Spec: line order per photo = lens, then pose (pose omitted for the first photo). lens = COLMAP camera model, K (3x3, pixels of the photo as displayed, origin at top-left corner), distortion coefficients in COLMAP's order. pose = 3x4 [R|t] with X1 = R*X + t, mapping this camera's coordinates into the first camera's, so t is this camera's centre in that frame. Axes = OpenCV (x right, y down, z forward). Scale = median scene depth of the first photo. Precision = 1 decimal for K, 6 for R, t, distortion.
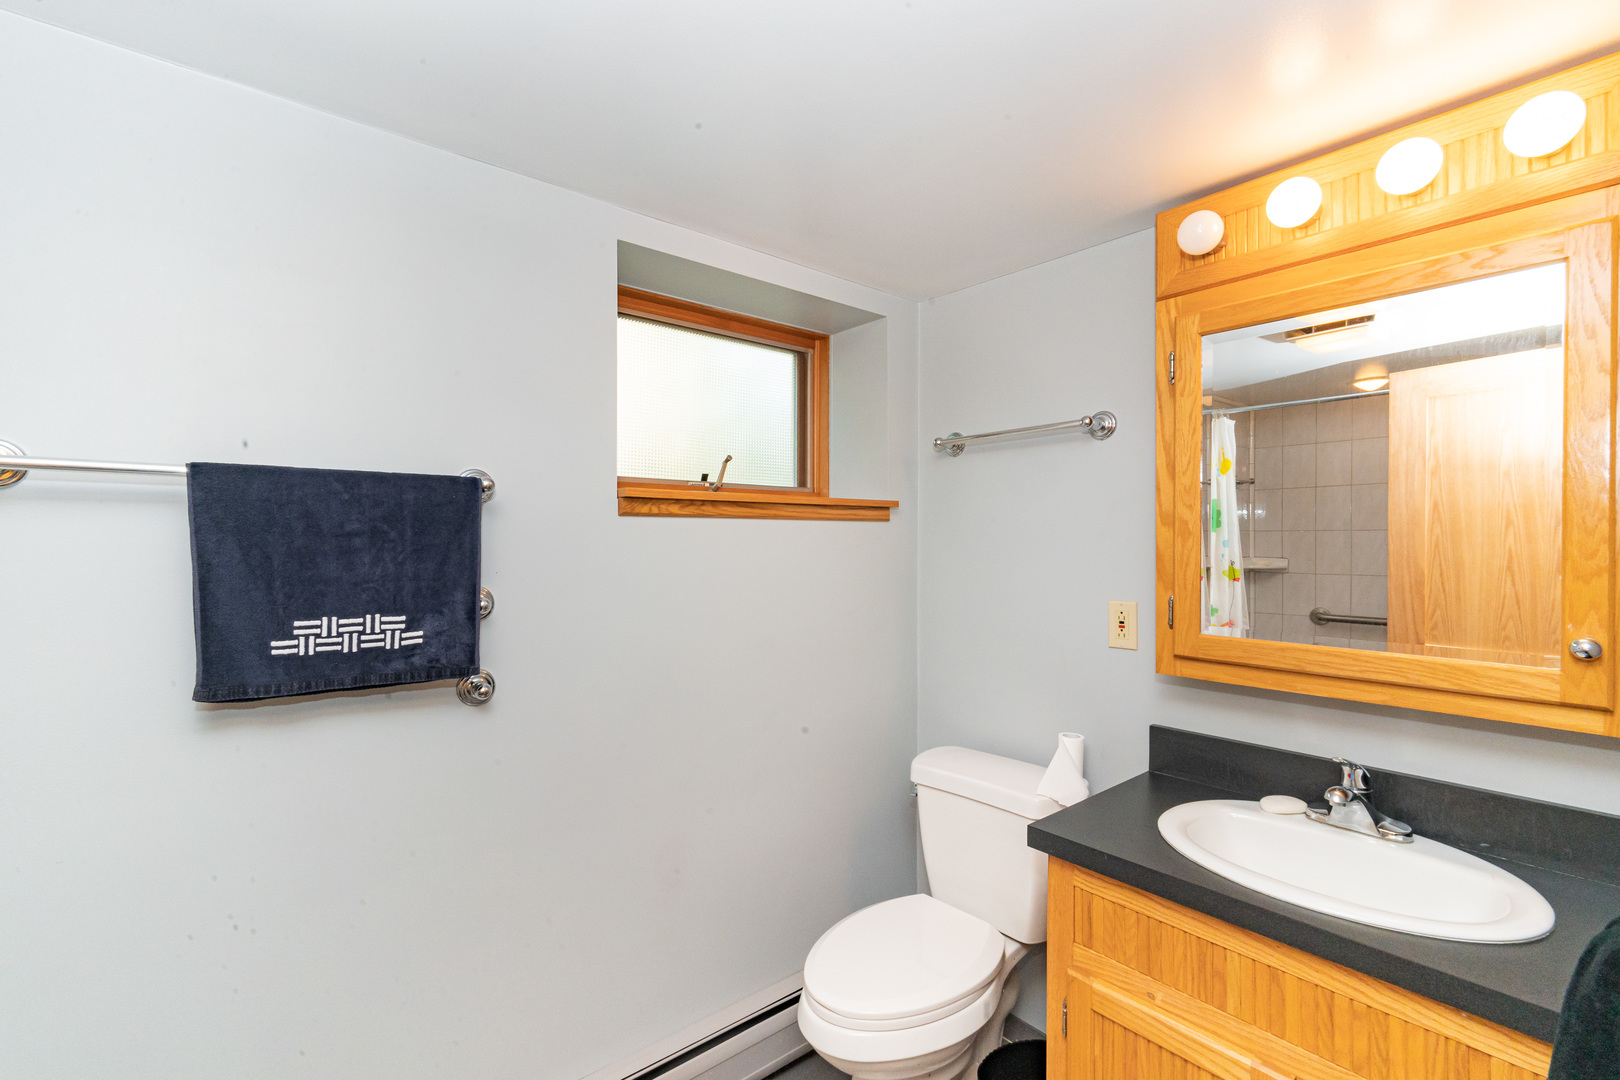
lens RADIAL K [[713.0, 0, 815.3], [0, 713.0, 544.0], [0, 0, 1]] dist [0.000845, 0.000597]
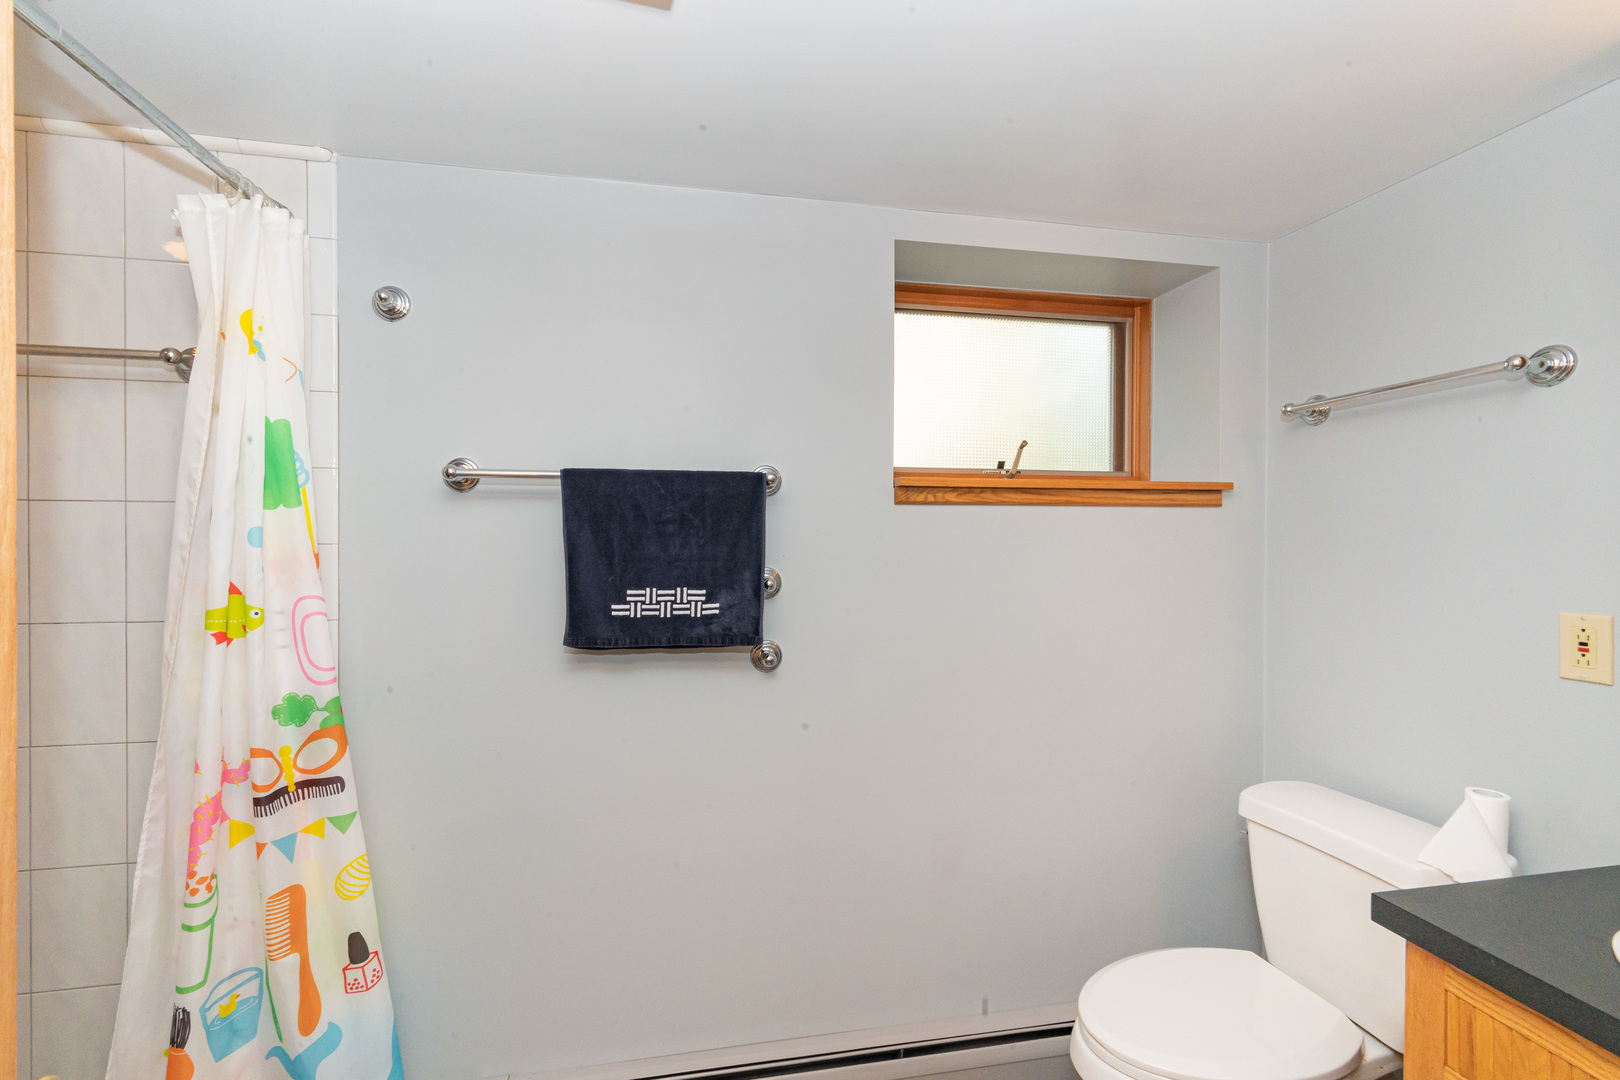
lens RADIAL K [[713.0, 0, 816.9], [0, 713.0, 536.9], [0, 0, 1]] dist [0.000845, 0.000597]
pose [[0.880327, 0.002491, -0.474360, 0.116169], [-0.003151, 0.999995, -0.000595, 0.009012], [0.474357, 0.002019, 0.880331, 0.028606]]
